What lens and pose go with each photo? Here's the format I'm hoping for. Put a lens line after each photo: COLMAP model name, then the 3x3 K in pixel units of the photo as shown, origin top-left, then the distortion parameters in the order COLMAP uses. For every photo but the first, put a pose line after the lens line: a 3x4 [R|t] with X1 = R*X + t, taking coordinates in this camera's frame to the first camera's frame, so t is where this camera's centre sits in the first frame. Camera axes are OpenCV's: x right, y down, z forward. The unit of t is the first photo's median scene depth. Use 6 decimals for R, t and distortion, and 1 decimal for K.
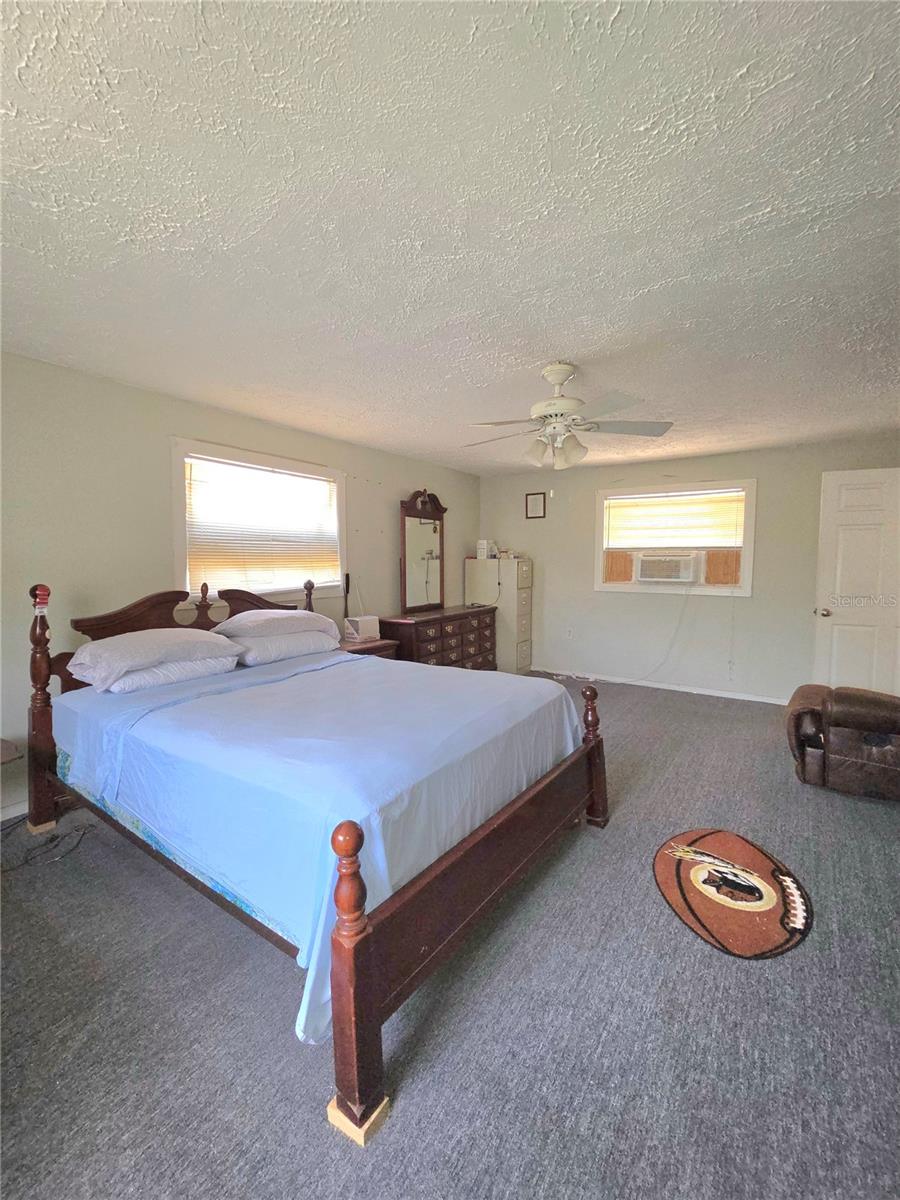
lens RADIAL K [[489.8, 0, 450.6], [0, 489.8, 593.5], [0, 0, 1]] dist [0.004709, -0.002262]
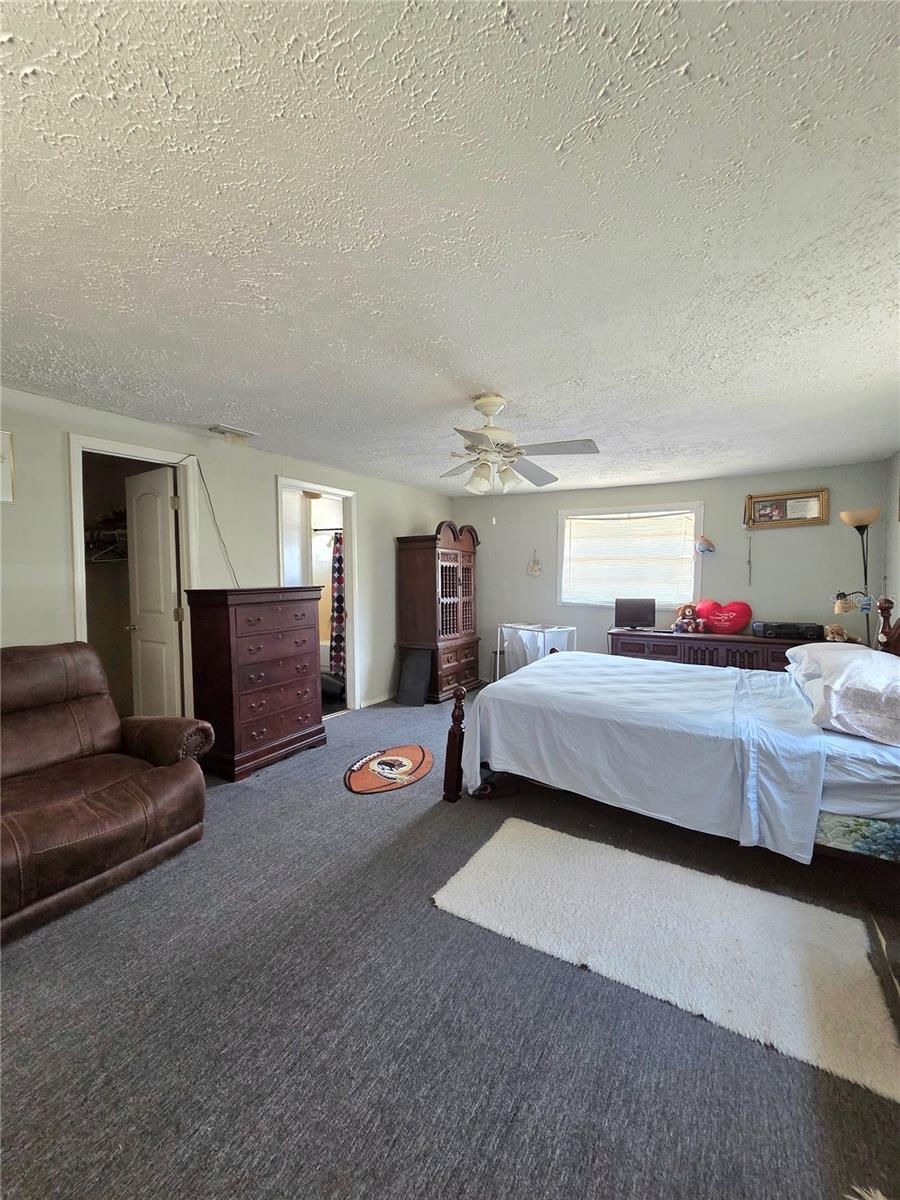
lens RADIAL K [[489.8, 0, 445.5], [0, 489.8, 598.3], [0, 0, 1]] dist [0.004709, -0.002262]
pose [[-0.997591, 0.002527, -0.069319, 0.482857], [-0.007150, 0.990267, 0.138997, -0.226063], [0.068996, 0.139157, -0.987864, 2.561327]]
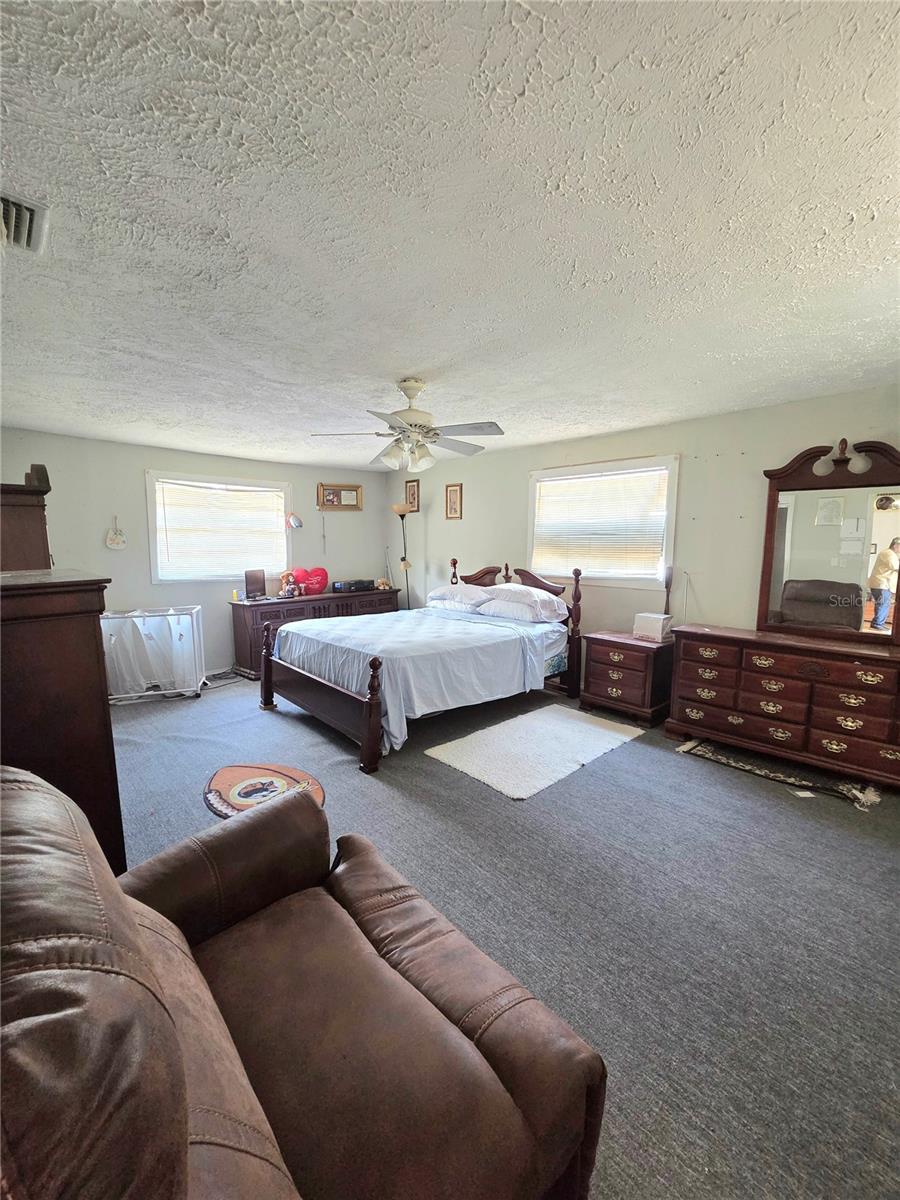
lens RADIAL K [[489.8, 0, 442.1], [0, 489.8, 602.6], [0, 0, 1]] dist [0.004709, -0.002262]
pose [[-0.212532, 0.116373, -0.970200, 1.675660], [-0.078488, 0.987642, 0.135659, -0.143370], [0.973997, 0.104981, -0.200772, 1.662376]]
